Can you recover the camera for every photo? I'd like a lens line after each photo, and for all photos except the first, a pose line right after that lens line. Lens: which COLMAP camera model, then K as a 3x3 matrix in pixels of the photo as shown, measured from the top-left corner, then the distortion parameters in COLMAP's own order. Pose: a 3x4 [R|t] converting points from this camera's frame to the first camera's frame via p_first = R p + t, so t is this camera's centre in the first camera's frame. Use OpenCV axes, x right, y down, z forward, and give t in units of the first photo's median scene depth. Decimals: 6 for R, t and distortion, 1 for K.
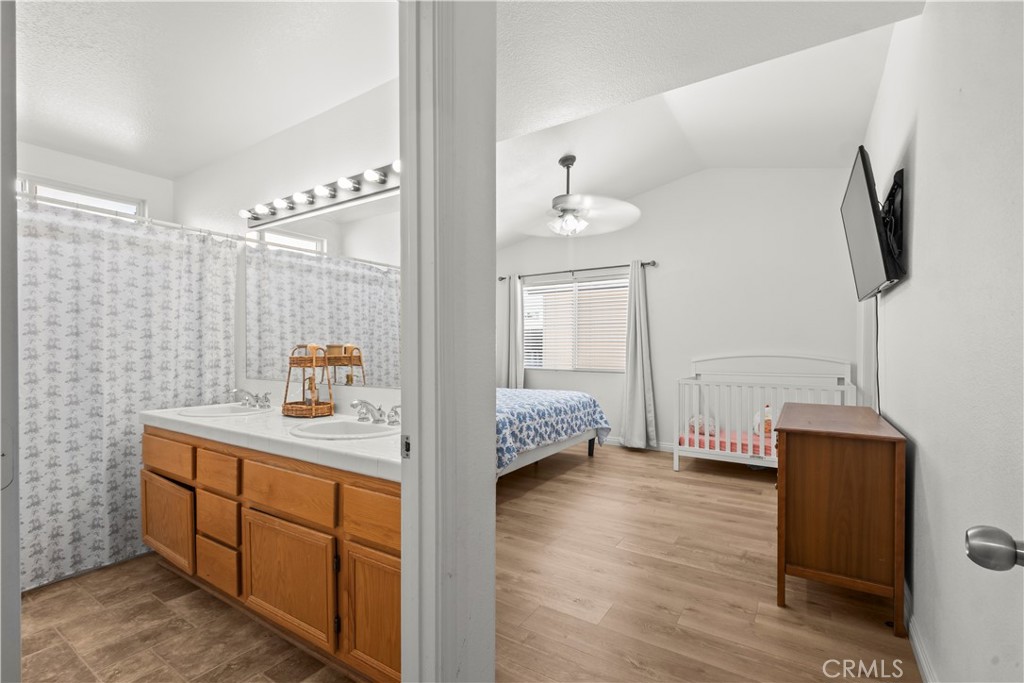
lens RADIAL K [[453.9, 0, 518.5], [0, 453.9, 347.5], [0, 0, 1]] dist [-0.005360, -0.001309]
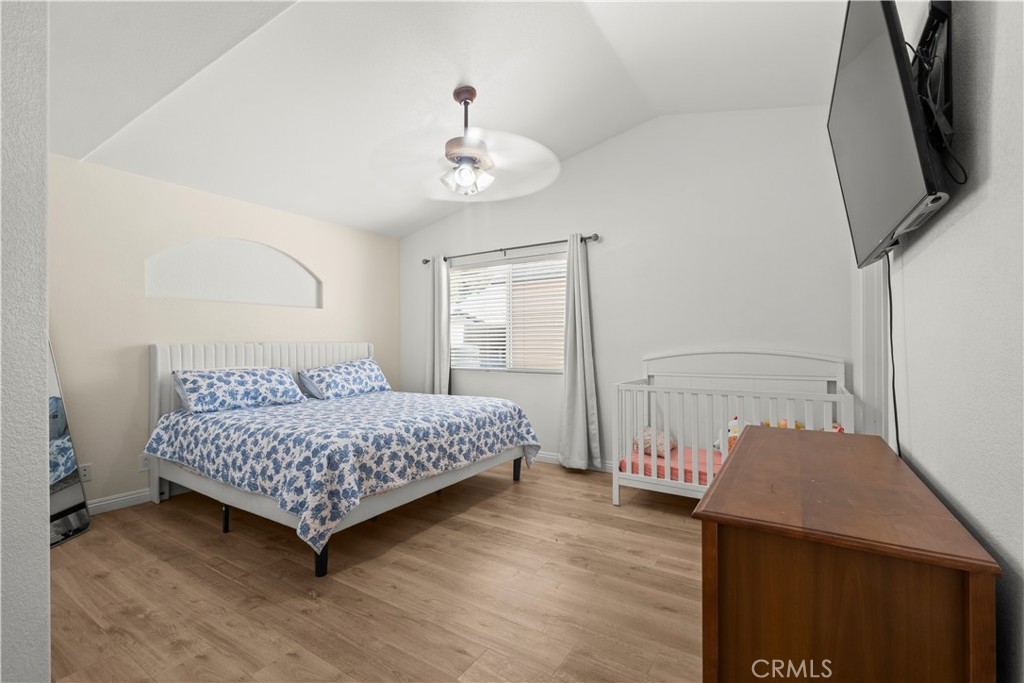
lens RADIAL K [[452.4, 0, 514.4], [0, 452.4, 335.2], [0, 0, 1]] dist [0.000207, -0.000511]
pose [[0.999943, -0.005748, 0.008976, 0.165935], [0.005909, 0.999820, -0.018024, 0.001577], [-0.008870, 0.018076, 0.999797, 0.233076]]
